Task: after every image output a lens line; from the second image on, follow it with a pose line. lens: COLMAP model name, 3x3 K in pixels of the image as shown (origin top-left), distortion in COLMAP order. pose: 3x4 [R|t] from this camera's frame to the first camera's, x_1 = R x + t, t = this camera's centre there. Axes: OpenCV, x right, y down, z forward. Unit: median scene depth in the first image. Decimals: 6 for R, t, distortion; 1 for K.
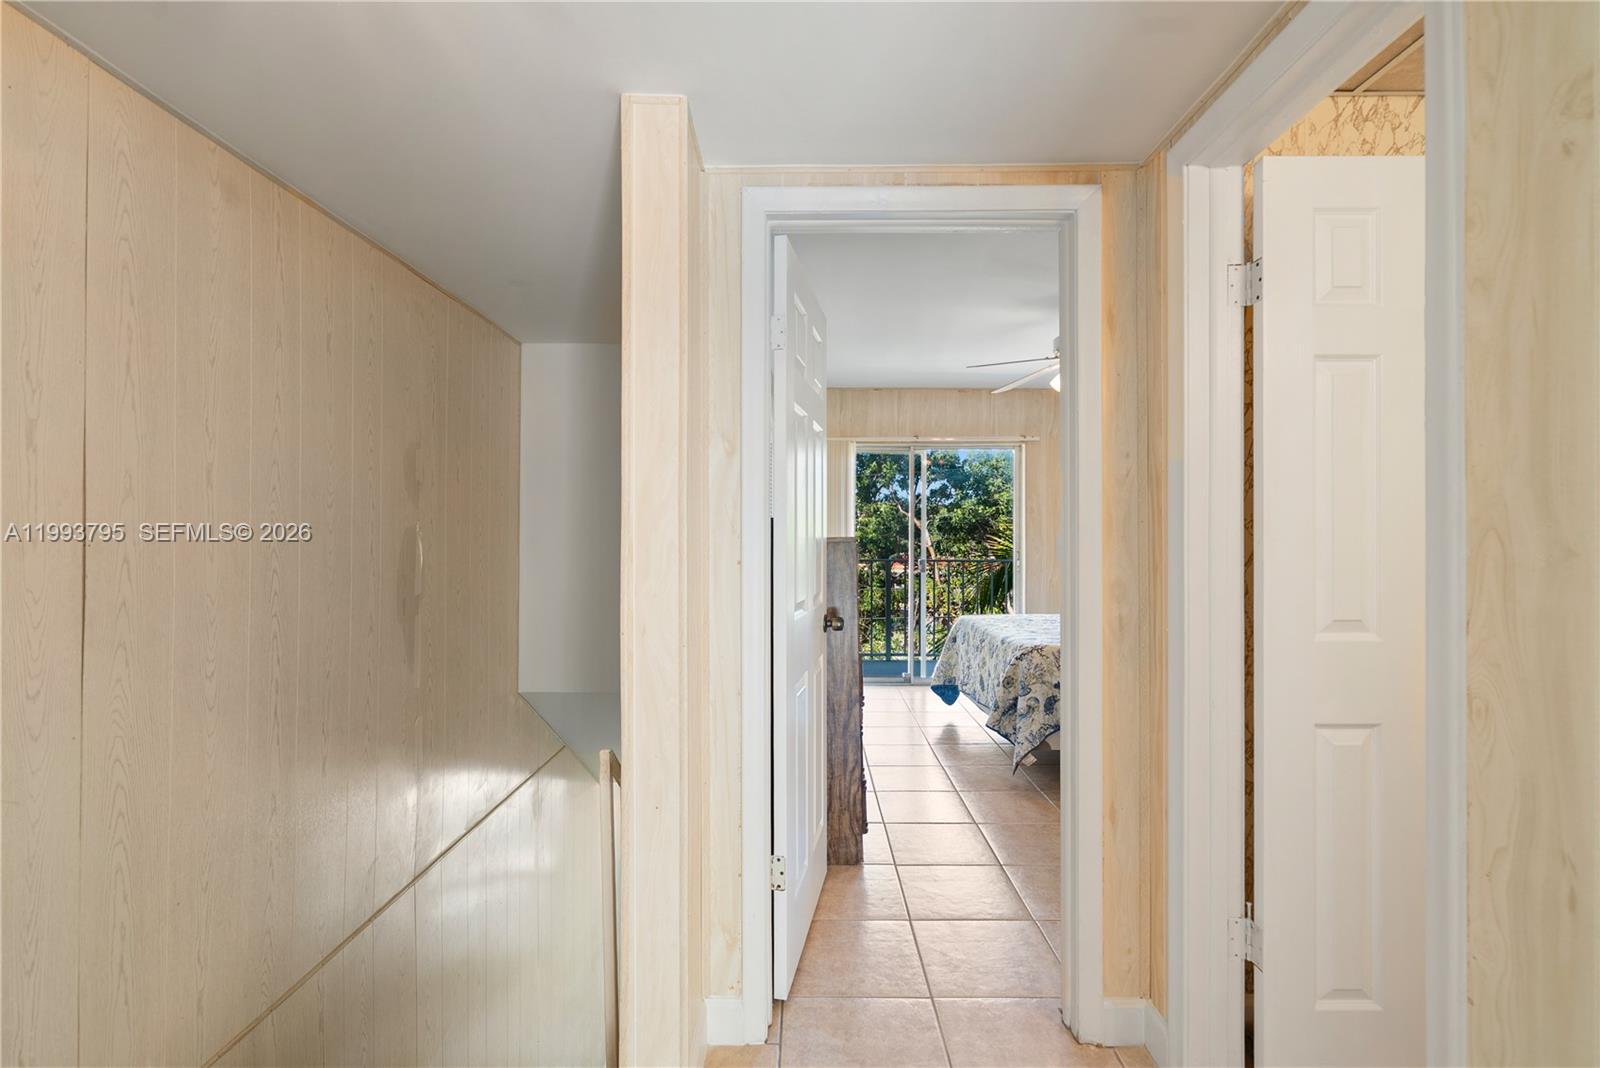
lens RADIAL K [[737.2, 0, 799.5], [0, 737.2, 530.4], [0, 0, 1]] dist [-0.004180, 0.003342]
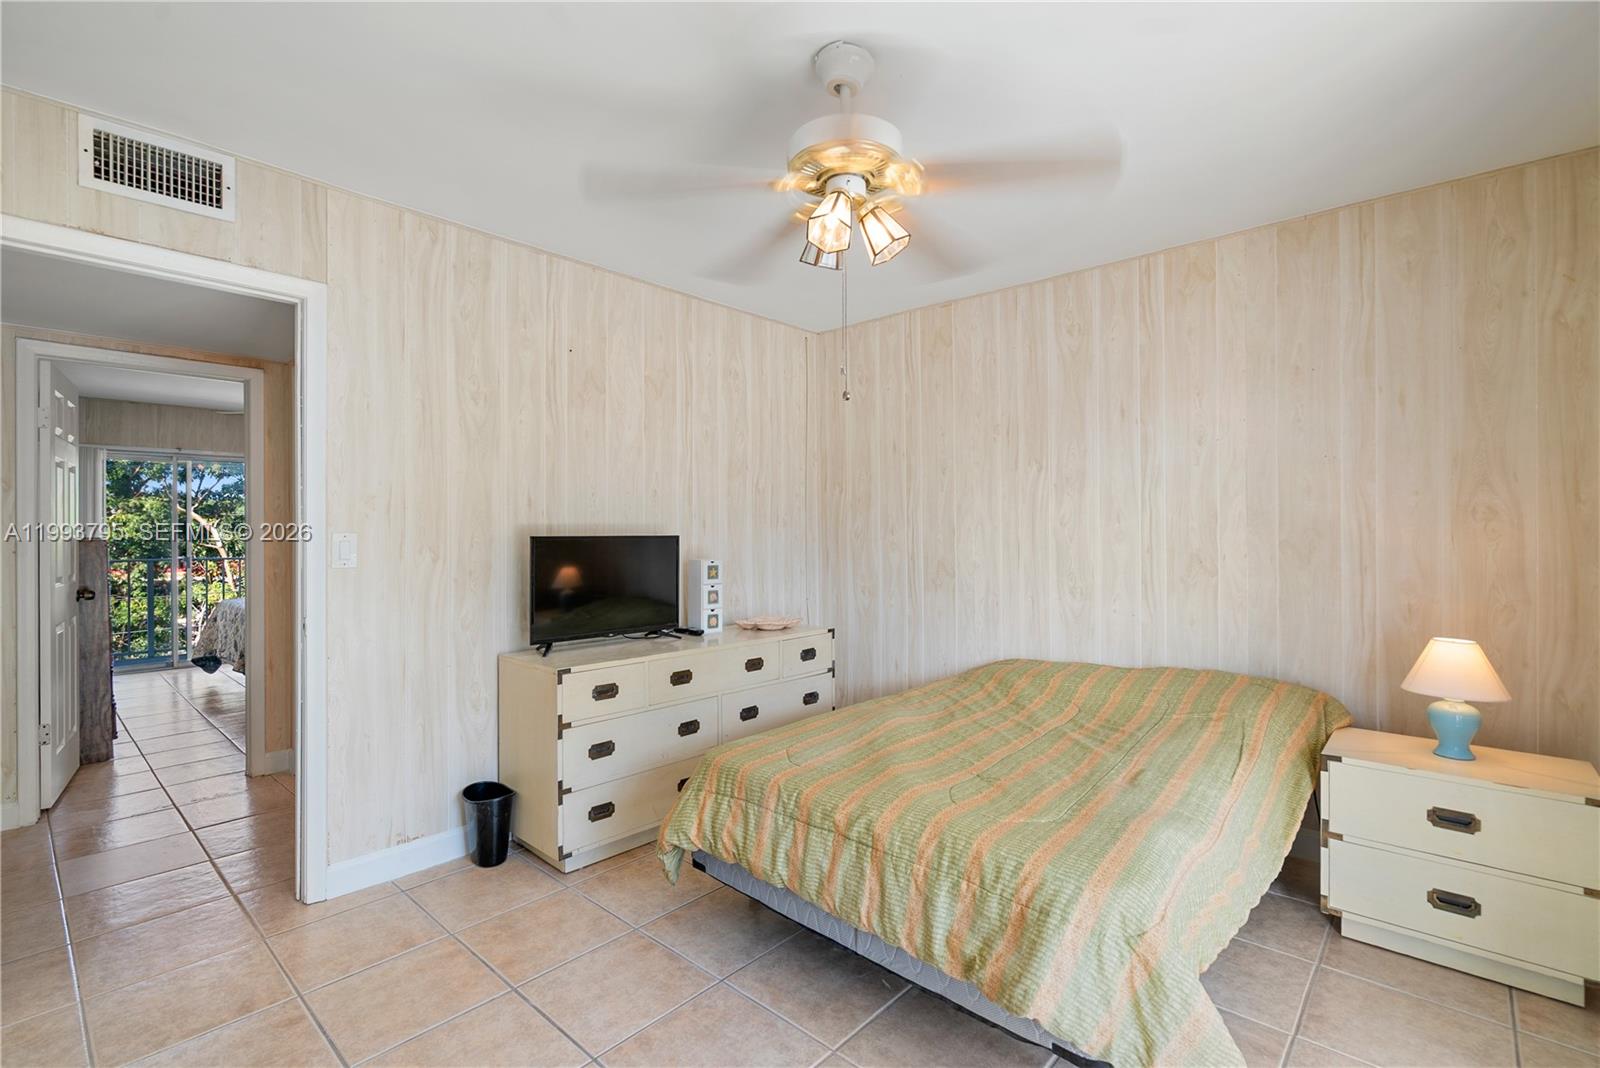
lens RADIAL K [[737.2, 0, 796.3], [0, 737.2, 528.3], [0, 0, 1]] dist [-0.004180, 0.003342]
pose [[0.676124, -0.002802, 0.736783, -0.048612], [0.003122, 0.999995, 0.000937, -0.004684], [-0.736782, 0.001667, 0.676129, -0.656438]]
